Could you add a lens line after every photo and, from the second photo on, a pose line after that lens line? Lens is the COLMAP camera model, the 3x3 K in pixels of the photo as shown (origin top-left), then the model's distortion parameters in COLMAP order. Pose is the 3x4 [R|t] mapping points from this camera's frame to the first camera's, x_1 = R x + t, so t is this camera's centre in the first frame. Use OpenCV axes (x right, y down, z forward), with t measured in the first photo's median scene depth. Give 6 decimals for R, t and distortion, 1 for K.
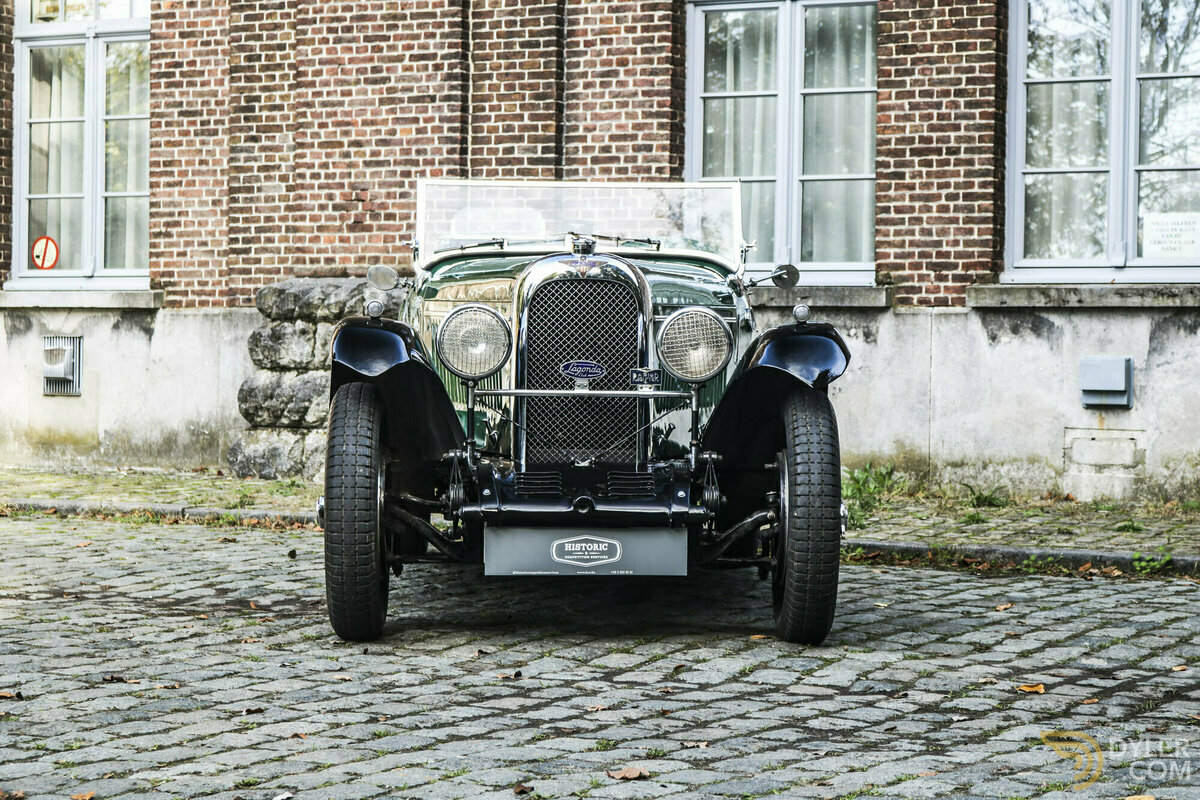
lens RADIAL K [[2717.7, 0, 600.0], [0, 2717.7, 400.0], [0, 0, 1]] dist [0.014426, 0.238349]
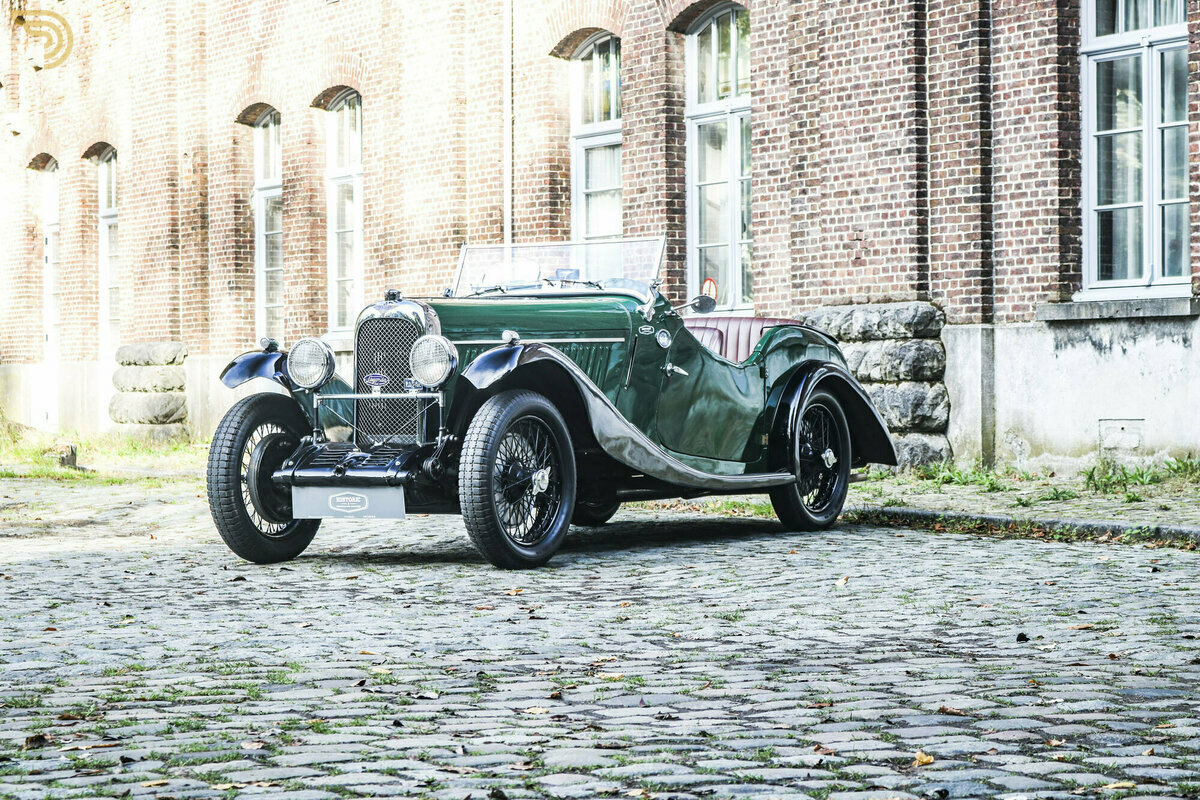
lens RADIAL K [[2886.0, 0, 600.0], [0, 2886.0, 400.0], [0, 0, 1]] dist [0.042133, 0.130183]
pose [[0.848559, -0.020609, -0.528700, 0.498836], [0.016117, 0.999784, -0.013105, 0.011923], [0.528856, 0.002600, 0.848708, -0.138128]]
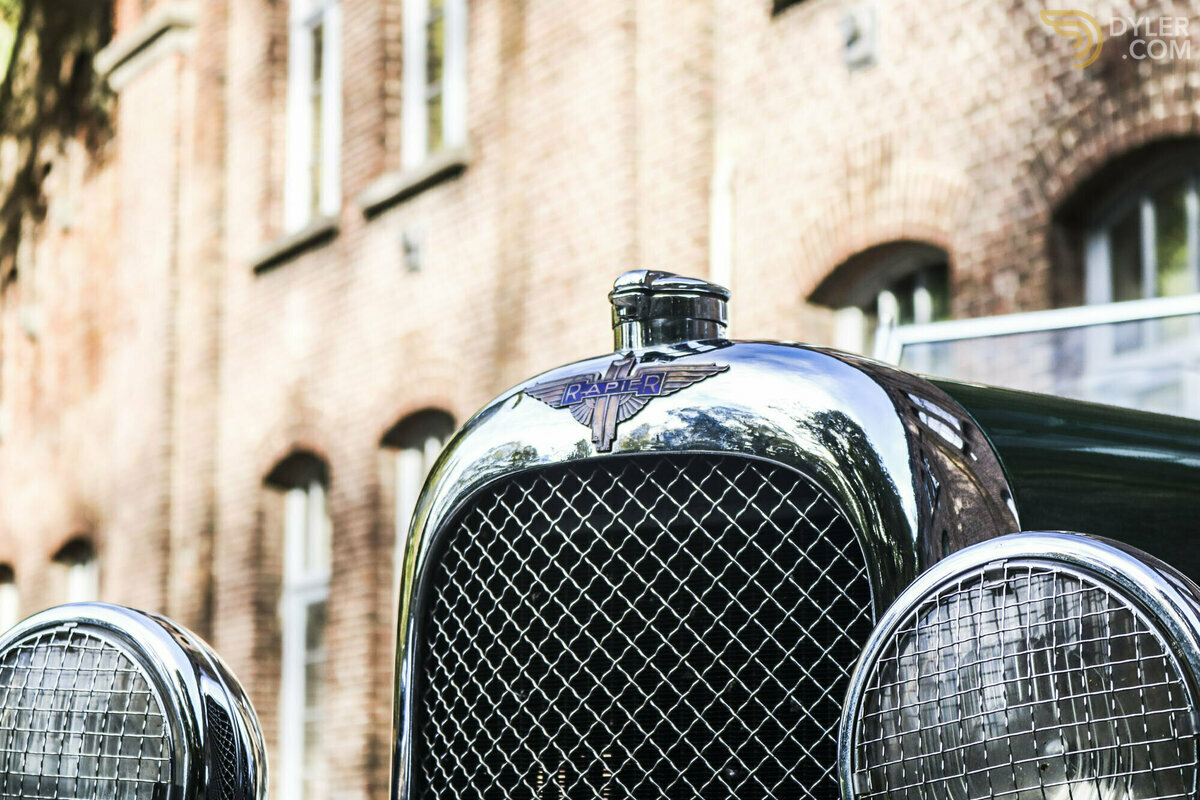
lens RADIAL K [[2886.0, 0, 600.0], [0, 2886.0, 400.0], [0, 0, 1]] dist [0.042133, 0.130183]
pose [[0.835092, -0.104502, -0.540094, 0.060669], [0.007083, 0.983752, -0.179394, -0.005536], [0.550065, 0.145985, 0.822263, 0.450325]]
